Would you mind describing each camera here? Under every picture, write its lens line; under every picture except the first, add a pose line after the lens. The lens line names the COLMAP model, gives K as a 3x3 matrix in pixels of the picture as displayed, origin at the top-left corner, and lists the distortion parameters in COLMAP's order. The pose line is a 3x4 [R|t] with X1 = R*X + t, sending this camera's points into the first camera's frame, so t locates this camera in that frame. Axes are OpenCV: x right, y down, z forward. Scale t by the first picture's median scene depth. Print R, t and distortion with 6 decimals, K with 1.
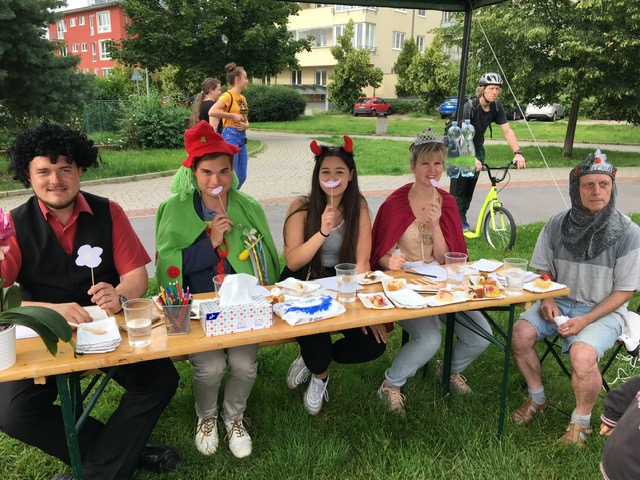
lens RADIAL K [[532.2, 0, 321.2], [0, 532.2, 240.2], [0, 0, 1]] dist [0.030170, -0.078722]
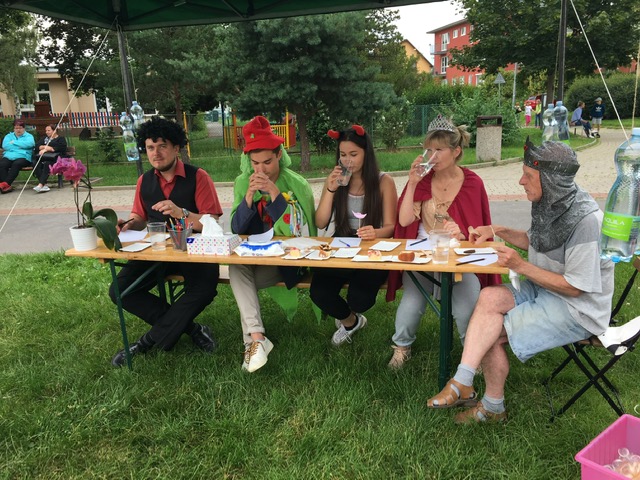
lens RADIAL K [[532.2, 0, 322.8], [0, 532.2, 240.8], [0, 0, 1]] dist [0.030170, -0.078722]
pose [[0.779961, 0.097831, -0.618134, 0.818477], [-0.100851, 0.994445, 0.030135, 0.047776], [0.617649, 0.038836, 0.785495, 0.036519]]
